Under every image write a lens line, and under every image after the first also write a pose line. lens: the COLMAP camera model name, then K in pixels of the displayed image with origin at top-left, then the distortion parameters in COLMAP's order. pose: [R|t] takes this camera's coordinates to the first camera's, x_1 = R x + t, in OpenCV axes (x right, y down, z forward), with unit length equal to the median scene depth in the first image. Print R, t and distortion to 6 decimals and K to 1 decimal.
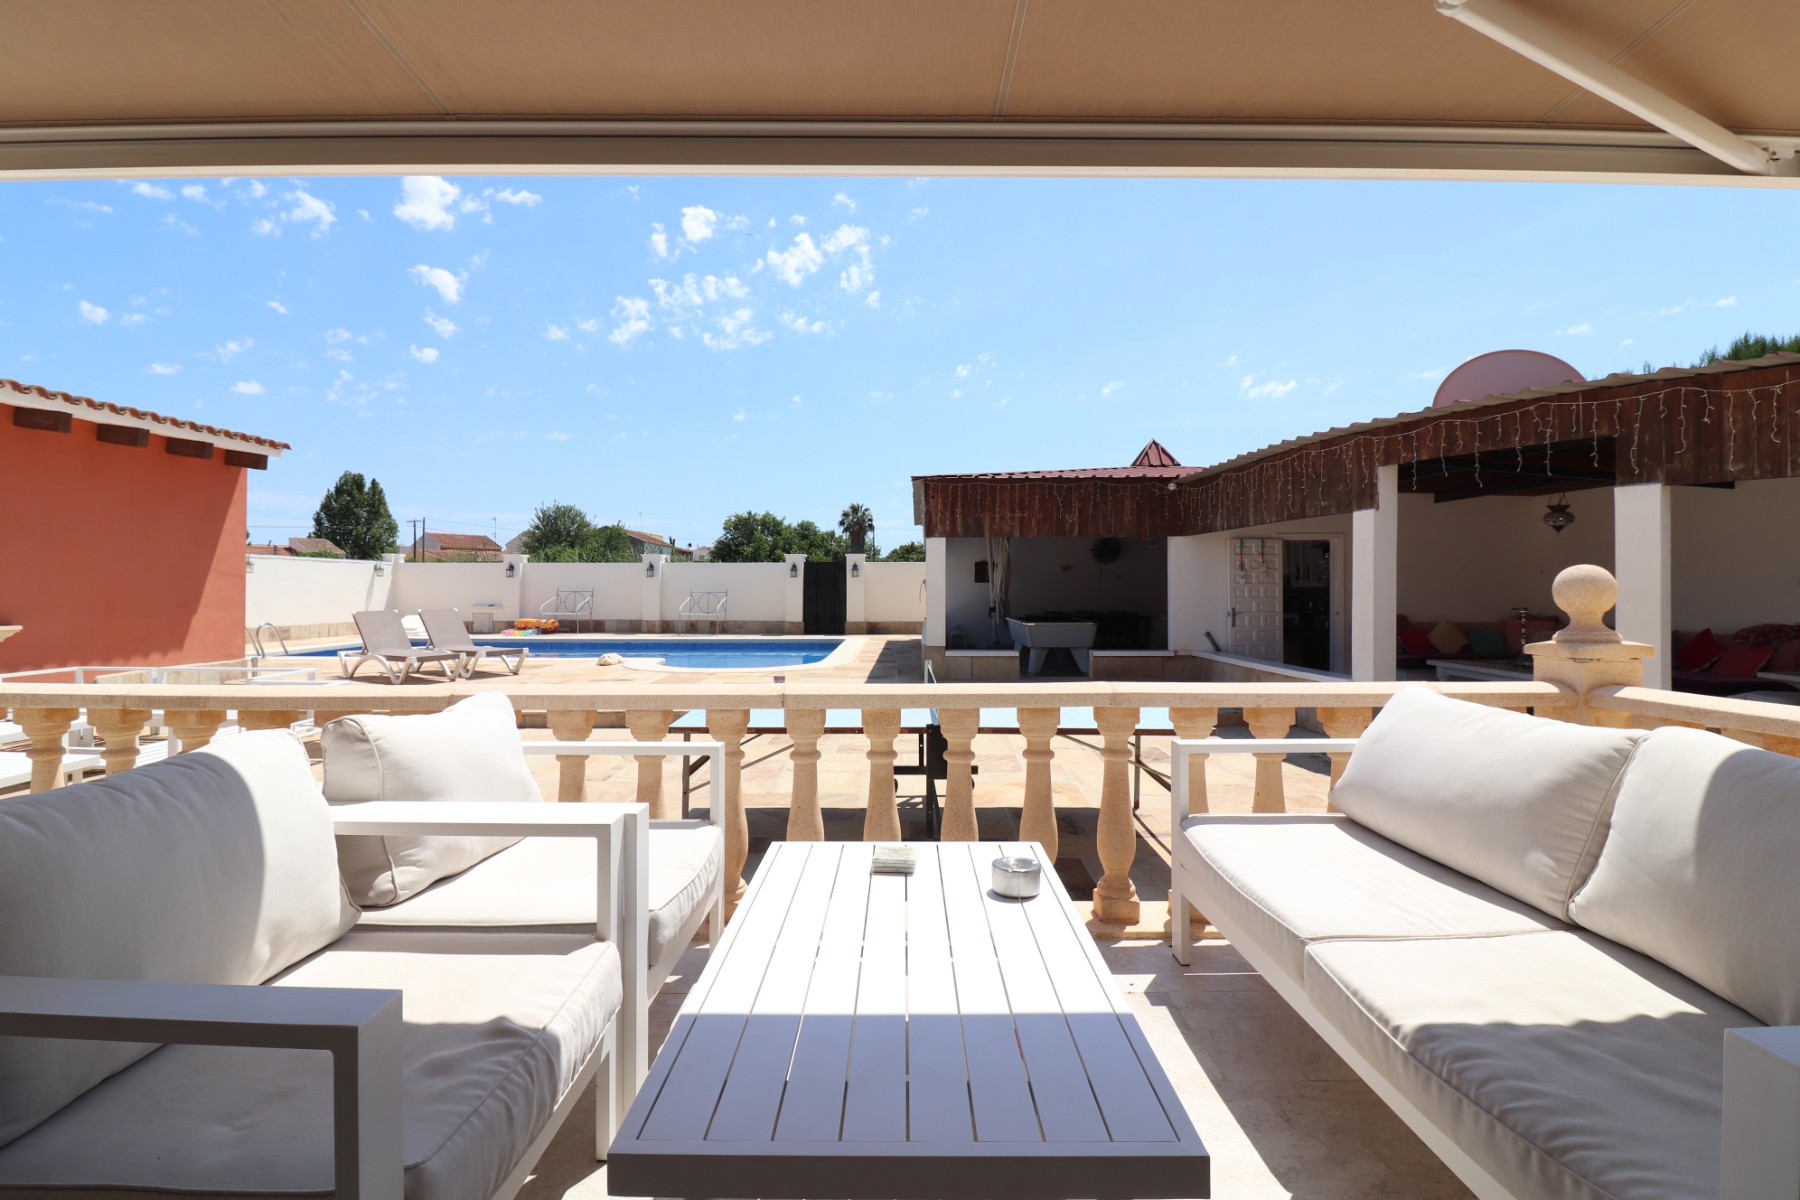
lens RADIAL K [[831.2, 0, 901.9], [0, 831.2, 584.3], [0, 0, 1]] dist [-0.030287, 0.000230]
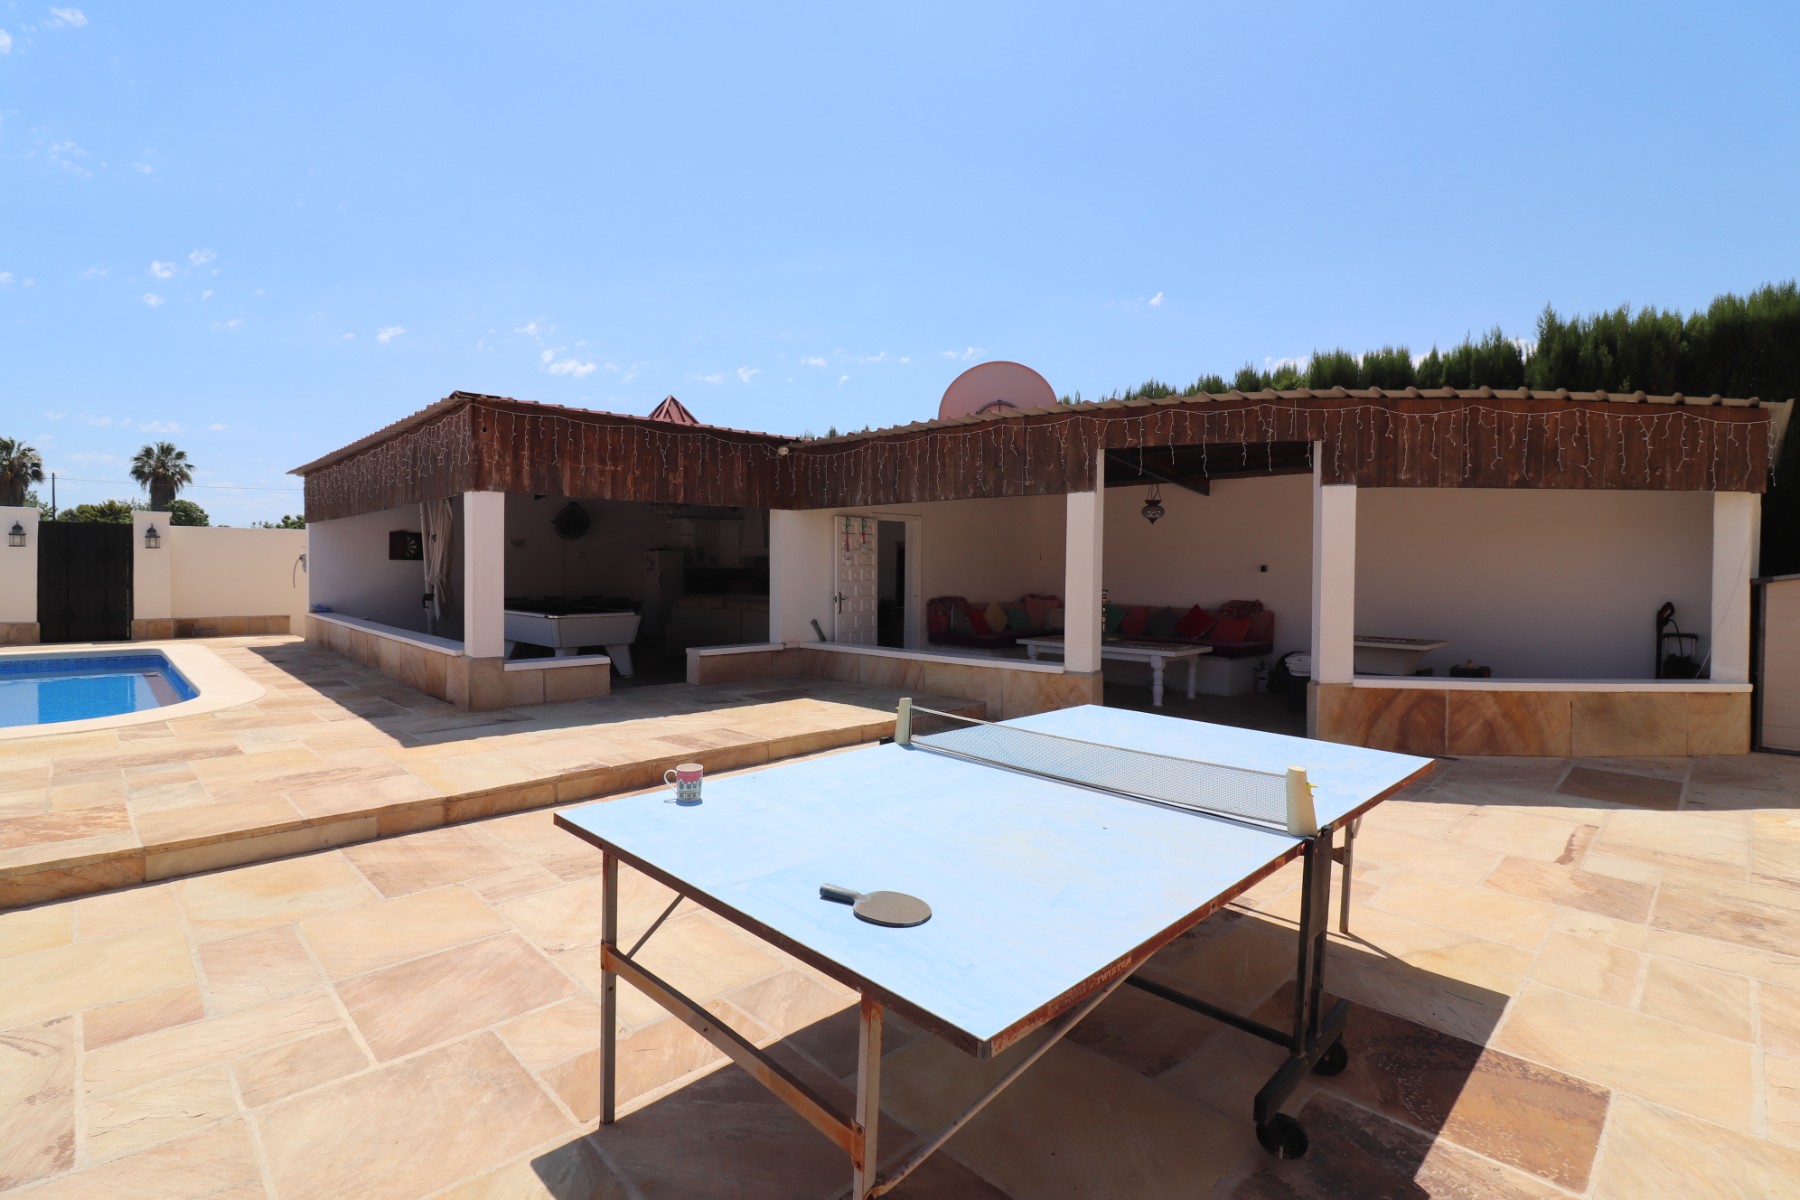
lens RADIAL K [[840.9, 0, 899.4], [0, 840.9, 590.7], [0, 0, 1]] dist [0.010299, -0.011289]
pose [[0.701105, -0.013742, 0.712926, -0.209403], [-0.008605, 0.999578, 0.027730, 0.000472], [-0.713007, -0.025576, 0.700691, 0.308914]]
